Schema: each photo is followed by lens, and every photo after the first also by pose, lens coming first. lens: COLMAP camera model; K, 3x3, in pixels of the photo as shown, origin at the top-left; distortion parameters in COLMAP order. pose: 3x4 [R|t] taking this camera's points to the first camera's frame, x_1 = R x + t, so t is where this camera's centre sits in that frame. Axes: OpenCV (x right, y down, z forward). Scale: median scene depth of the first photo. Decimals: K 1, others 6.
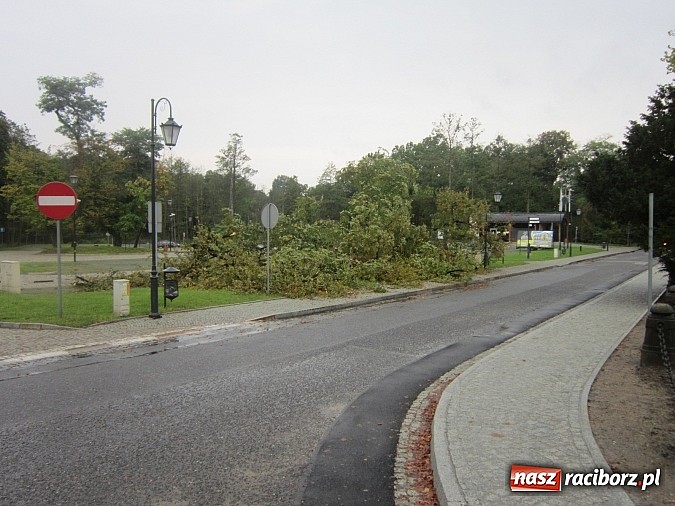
lens RADIAL K [[570.8, 0, 337.5], [0, 570.8, 253.0], [0, 0, 1]] dist [-0.002857, -0.006509]
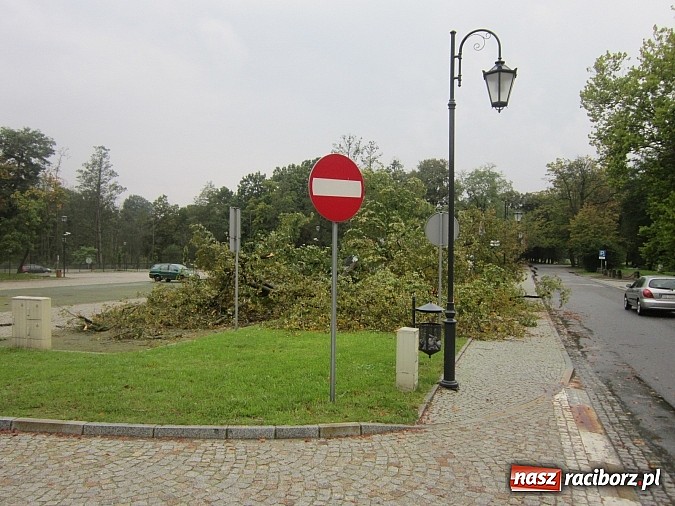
lens RADIAL K [[570.8, 0, 337.5], [0, 570.8, 253.0], [0, 0, 1]] dist [-0.002857, -0.006509]
pose [[0.965904, 0.004420, 0.258862, -0.076964], [0.006566, 0.999115, -0.041558, -0.000738], [-0.258817, 0.041841, 0.965020, 0.057258]]
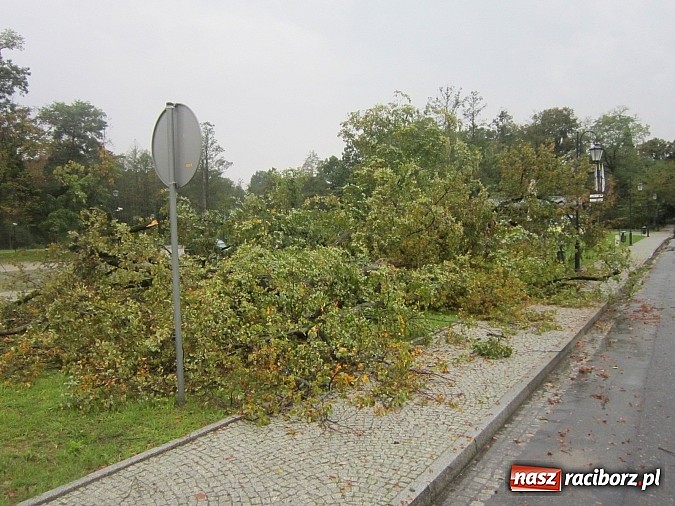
lens RADIAL K [[570.8, 0, 337.5], [0, 570.8, 253.0], [0, 0, 1]] dist [-0.002857, -0.006509]
pose [[0.998963, -0.033026, 0.031350, -0.007853], [0.032801, 0.999432, 0.007687, -0.001260], [-0.031586, -0.006651, 0.999479, 0.122493]]
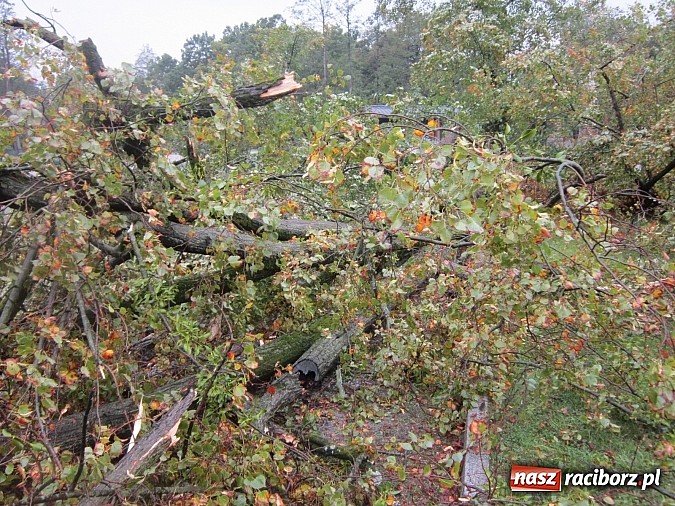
lens RADIAL K [[570.8, 0, 337.5], [0, 570.8, 253.0], [0, 0, 1]] dist [-0.002857, -0.006509]
pose [[0.943640, -0.085916, 0.319629, -0.057291], [0.032330, 0.985030, 0.169326, -0.003967], [-0.329392, -0.149449, 0.932291, 0.221069]]
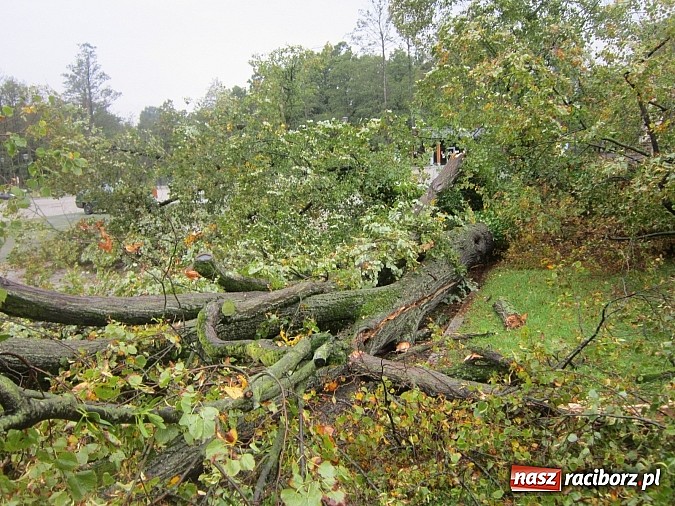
lens RADIAL K [[570.8, 0, 337.5], [0, 570.8, 253.0], [0, 0, 1]] dist [-0.002857, -0.006509]
pose [[0.976395, -0.086438, 0.197941, -0.036665], [0.062660, 0.990377, 0.123399, -0.005299], [-0.206702, -0.108083, 0.972416, 0.232607]]
